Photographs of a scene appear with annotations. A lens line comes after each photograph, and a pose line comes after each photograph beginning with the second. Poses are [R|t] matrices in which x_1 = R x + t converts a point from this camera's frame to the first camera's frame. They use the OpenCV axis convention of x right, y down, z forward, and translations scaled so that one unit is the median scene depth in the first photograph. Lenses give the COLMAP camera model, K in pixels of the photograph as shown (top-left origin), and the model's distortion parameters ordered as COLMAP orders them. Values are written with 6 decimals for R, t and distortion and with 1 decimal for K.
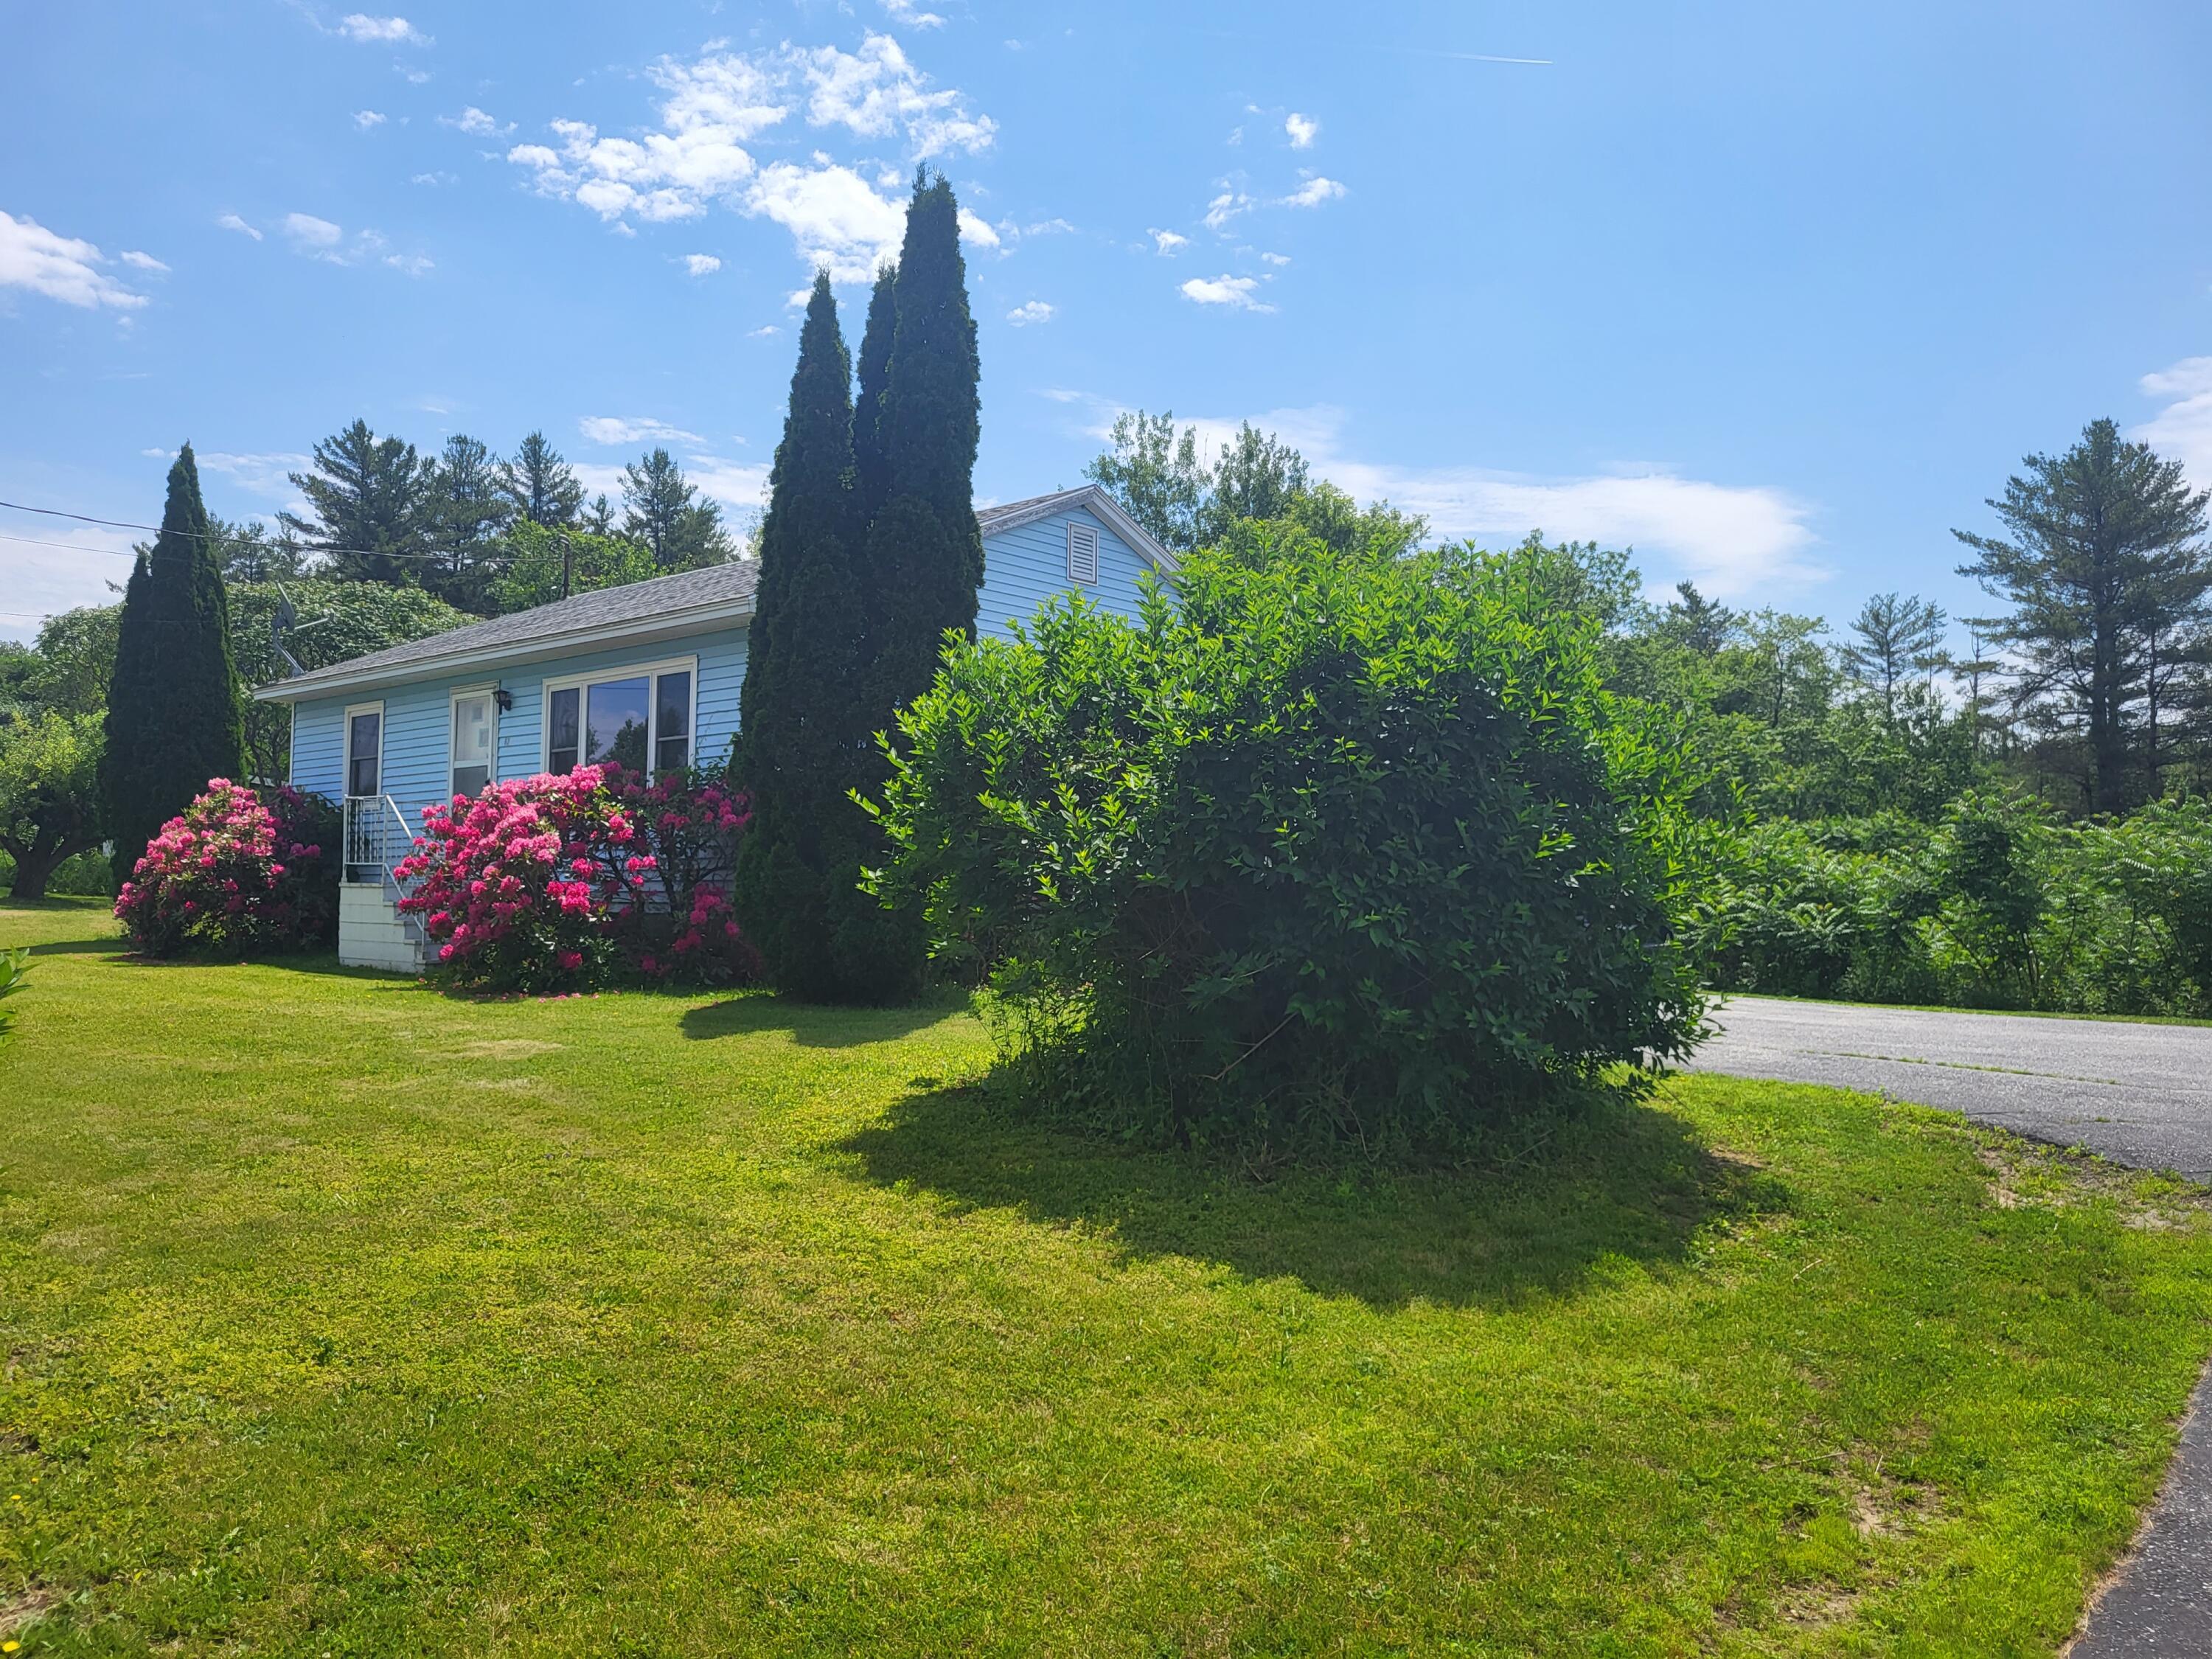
lens RADIAL K [[1679.7, 0, 1094.7], [0, 1679.7, 825.7], [0, 0, 1]] dist [0.039760, -0.029852]
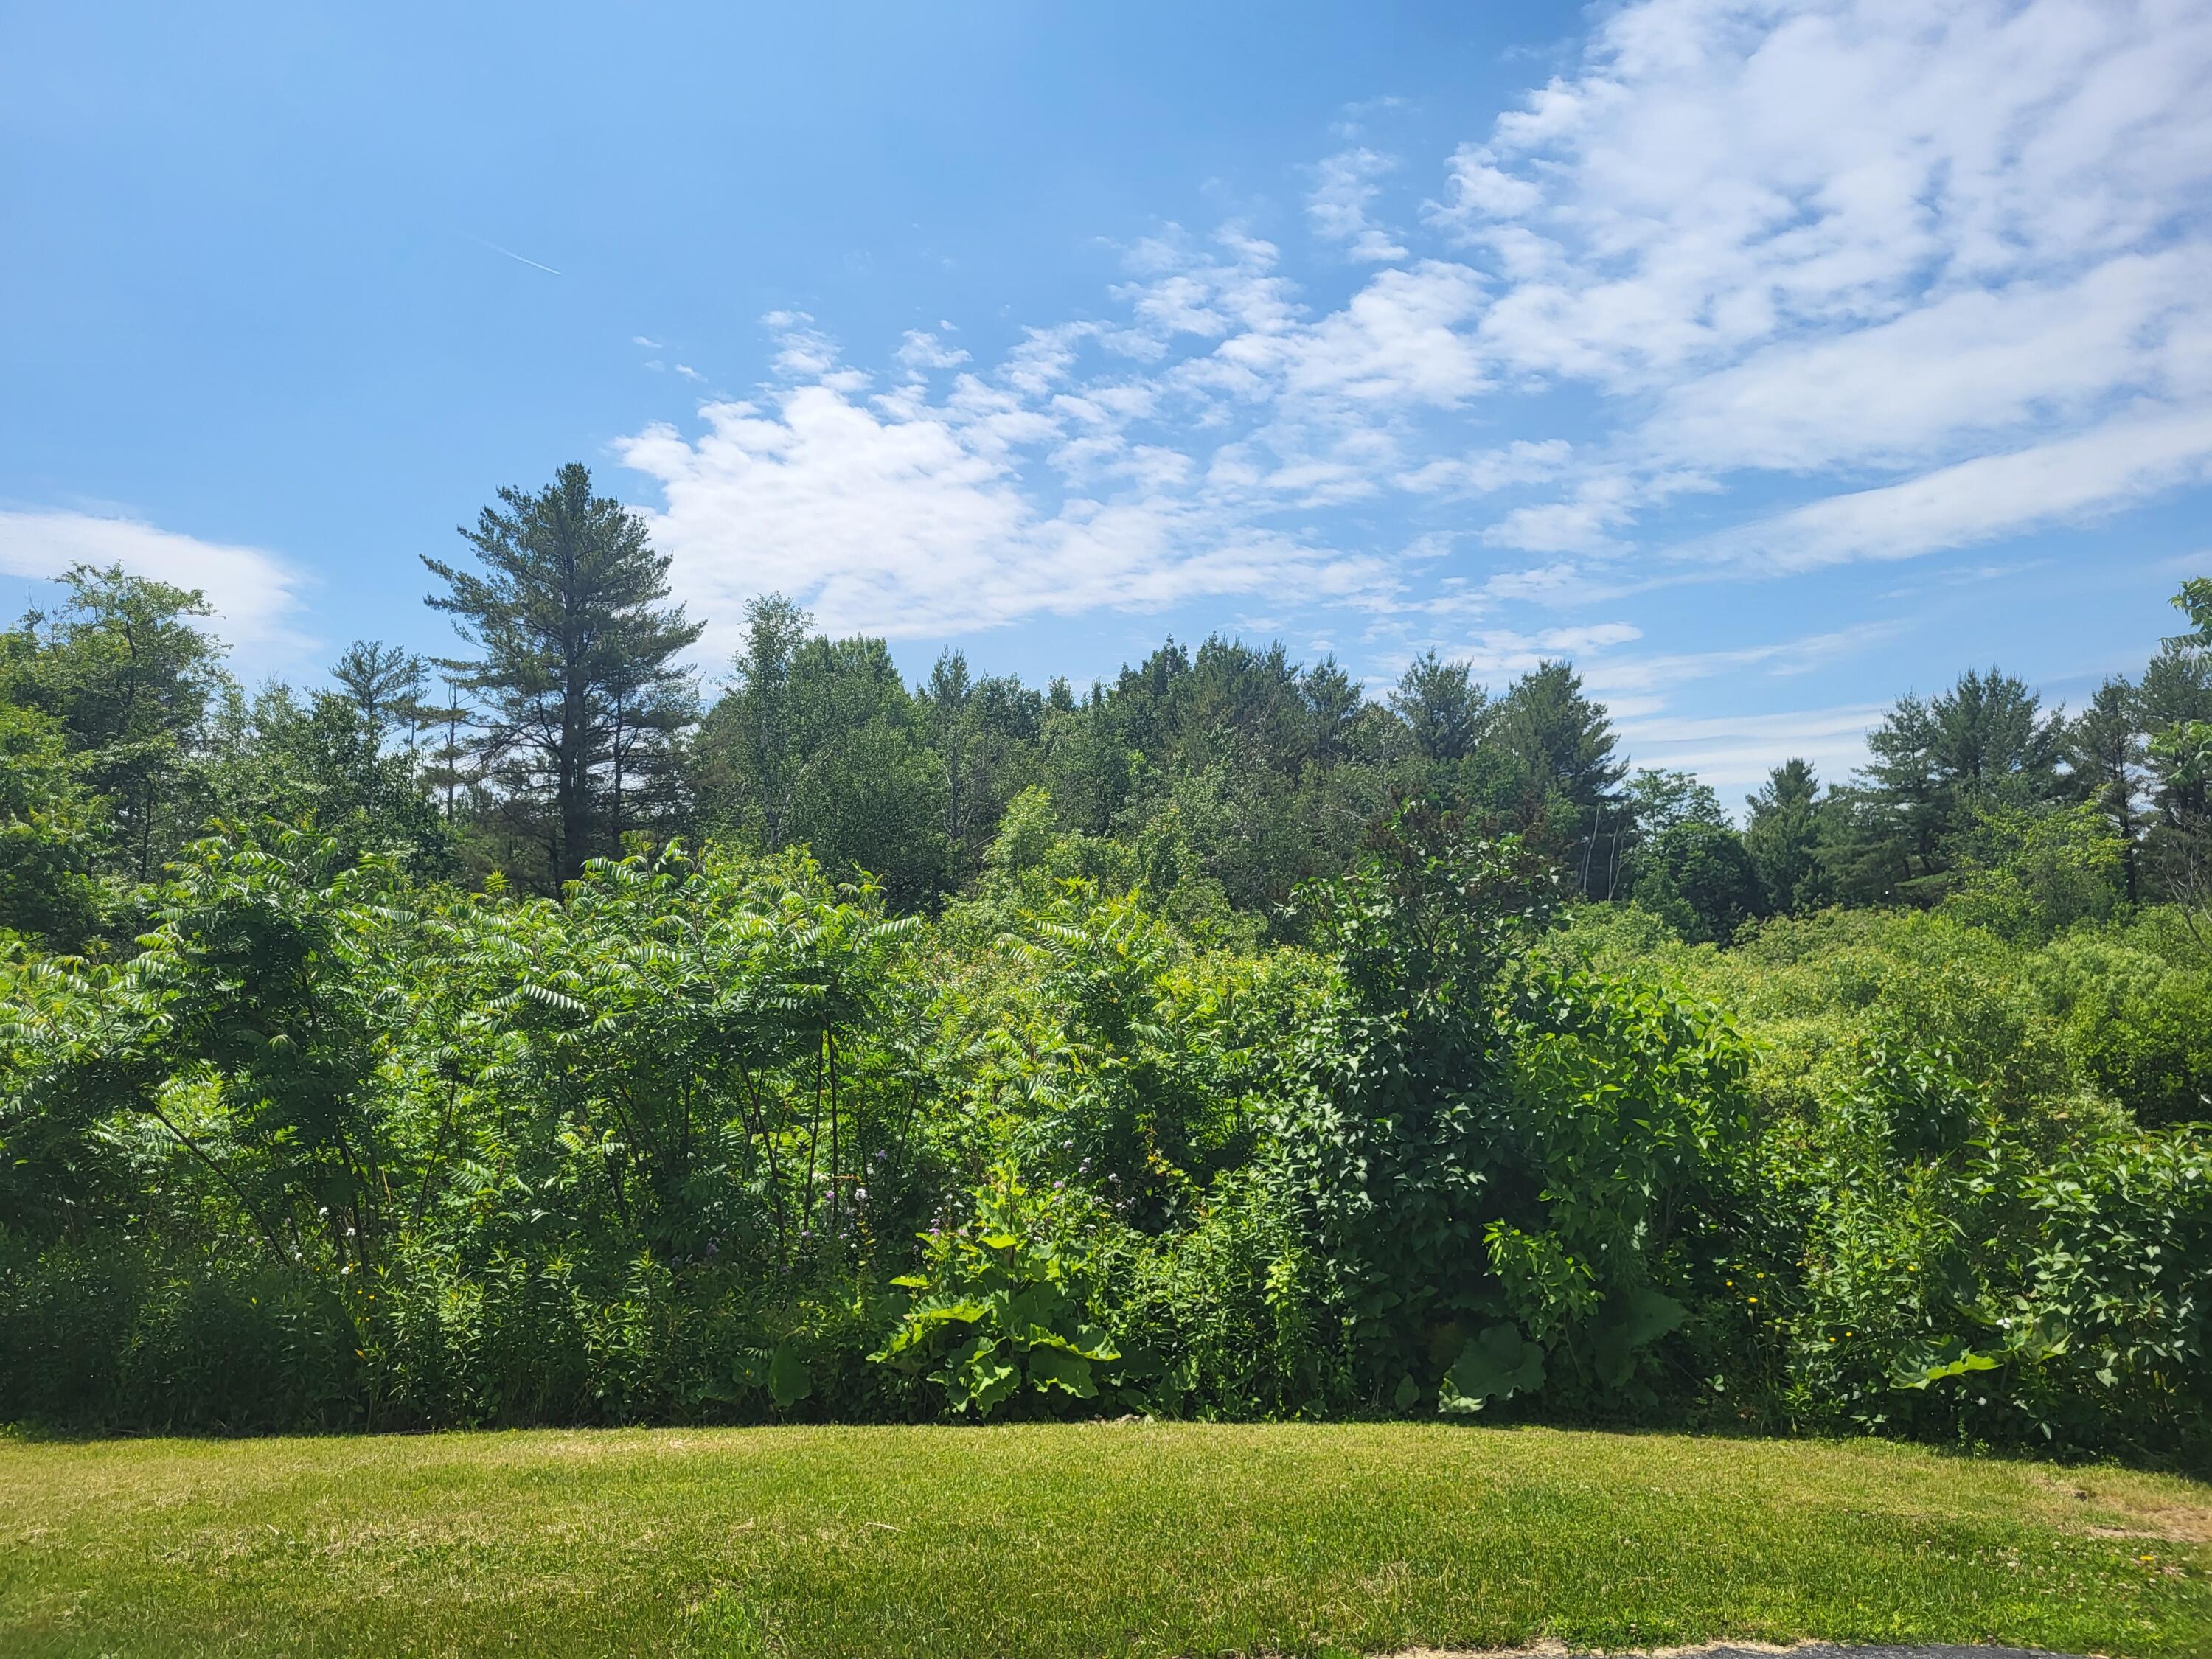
lens RADIAL K [[1679.7, 0, 1094.7], [0, 1679.7, 825.7], [0, 0, 1]] dist [0.039760, -0.029852]
pose [[0.672678, 0.037456, 0.738986, 0.097871], [-0.009110, 0.999061, -0.042346, -0.000545], [-0.739879, 0.021753, 0.672388, 0.154362]]
